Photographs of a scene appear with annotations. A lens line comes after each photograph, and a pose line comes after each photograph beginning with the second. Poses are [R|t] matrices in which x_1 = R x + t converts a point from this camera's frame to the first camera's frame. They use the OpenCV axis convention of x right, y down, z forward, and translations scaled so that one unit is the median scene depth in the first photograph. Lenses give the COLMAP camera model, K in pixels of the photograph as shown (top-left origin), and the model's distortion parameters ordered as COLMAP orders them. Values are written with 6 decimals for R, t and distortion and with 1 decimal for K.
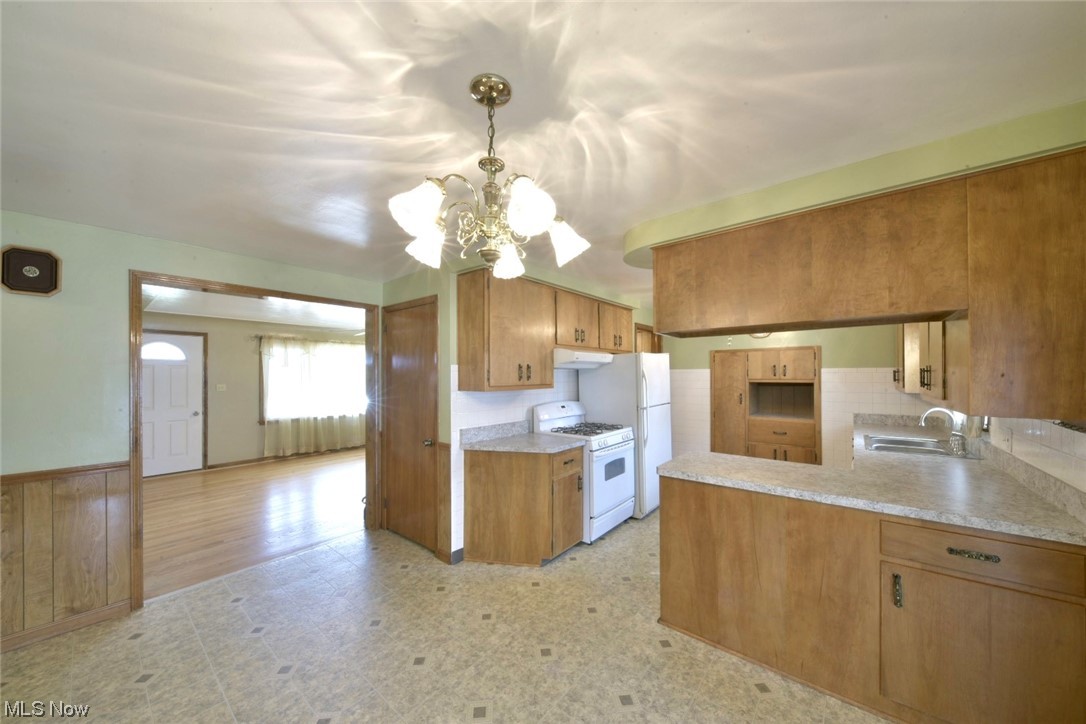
lens RADIAL K [[373.4, 0, 536.0], [0, 373.4, 373.9], [0, 0, 1]] dist [0.001217, -0.004938]
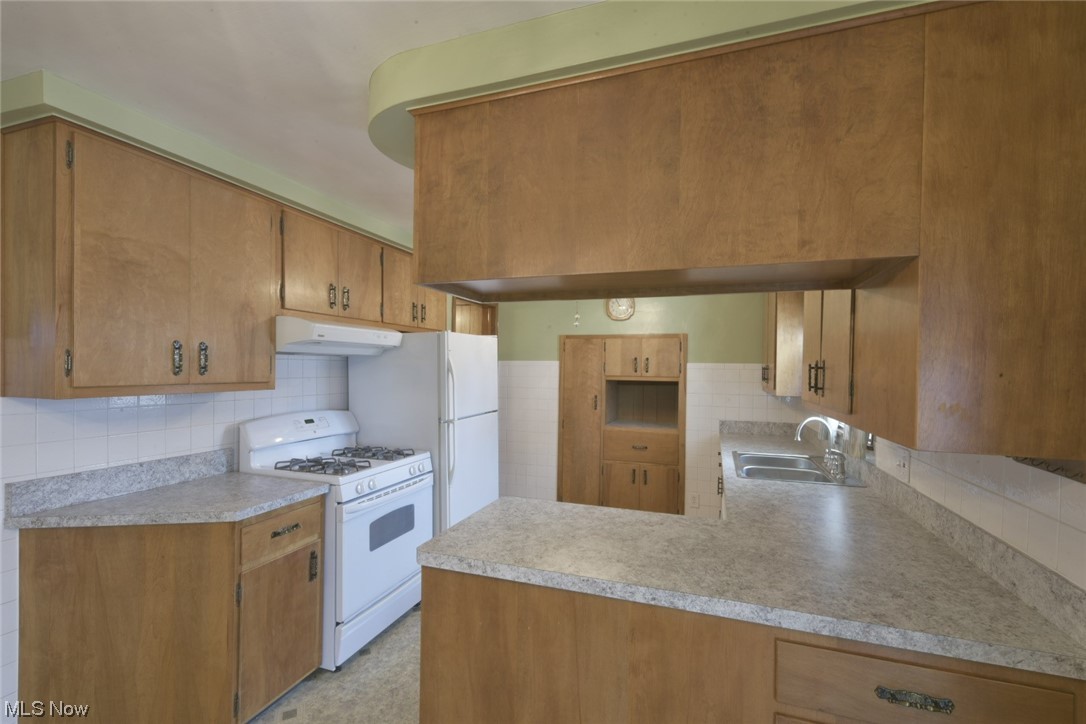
lens RADIAL K [[467.1, 0, 545.6], [0, 467.1, 374.2], [0, 0, 1]] dist [0.001099, 0.000203]
pose [[0.935158, 0.011784, 0.354034, 0.199689], [-0.017938, 0.999740, 0.014106, 0.000084], [-0.353776, -0.019542, 0.935126, 0.267375]]
